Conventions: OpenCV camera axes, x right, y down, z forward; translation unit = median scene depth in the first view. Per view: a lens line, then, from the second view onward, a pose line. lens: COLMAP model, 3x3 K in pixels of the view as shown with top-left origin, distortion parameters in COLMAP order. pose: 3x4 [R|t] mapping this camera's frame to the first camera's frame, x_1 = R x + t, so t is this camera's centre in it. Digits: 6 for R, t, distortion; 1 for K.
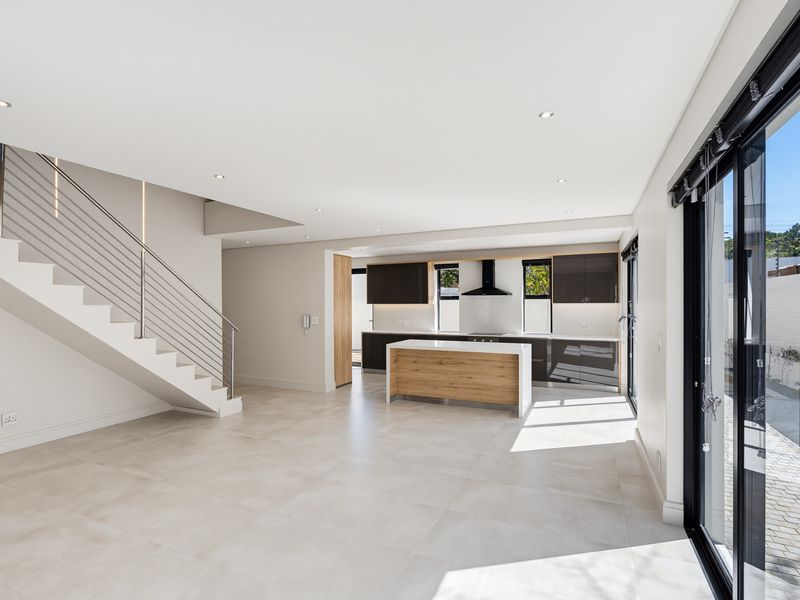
lens RADIAL K [[409.7, 0, 393.9], [0, 409.7, 302.5], [0, 0, 1]] dist [-0.000970, -0.000001]
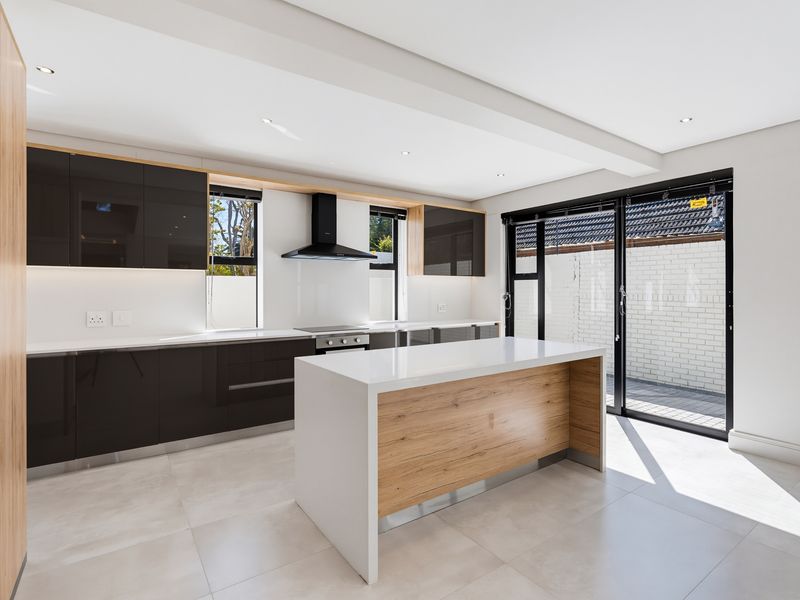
lens RADIAL K [[419.0, 0, 412.1], [0, 419.0, 288.2], [0, 0, 1]] dist [-0.000933, 0.000004]
pose [[0.489918, 0.007935, 0.871732, -0.267407], [-0.001064, 0.999963, -0.008504, 0.035942], [-0.871768, 0.003239, 0.489908, 0.822747]]
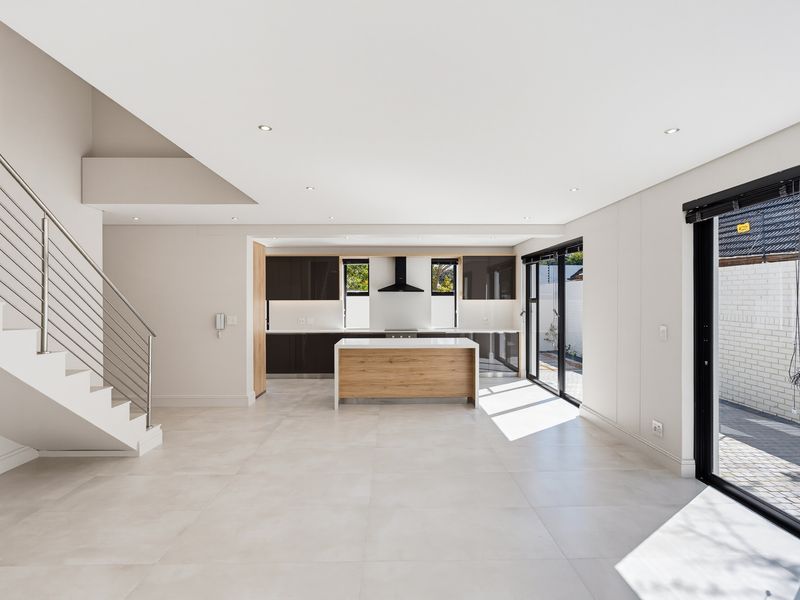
lens RADIAL K [[408.9, 0, 397.4], [0, 408.9, 296.4], [0, 0, 1]] dist [-0.003461, -0.000202]
pose [[0.895514, 0.004129, 0.445013, -0.297659], [-0.001099, 0.999974, -0.007066, 0.001260], [-0.445031, 0.005838, 0.895496, 0.128112]]
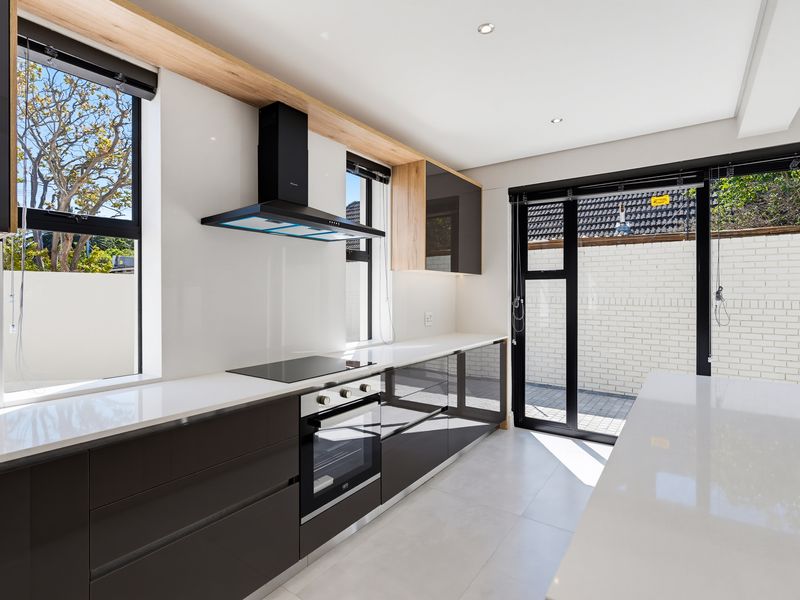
lens RADIAL K [[408.9, 0, 397.4], [0, 408.9, 296.4], [0, 0, 1]] dist [-0.003461, -0.000202]
pose [[0.183220, -0.002539, 0.983069, -0.048298], [0.000125, 0.999997, 0.002560, 0.035566], [-0.983072, -0.000346, 0.183219, 1.153531]]
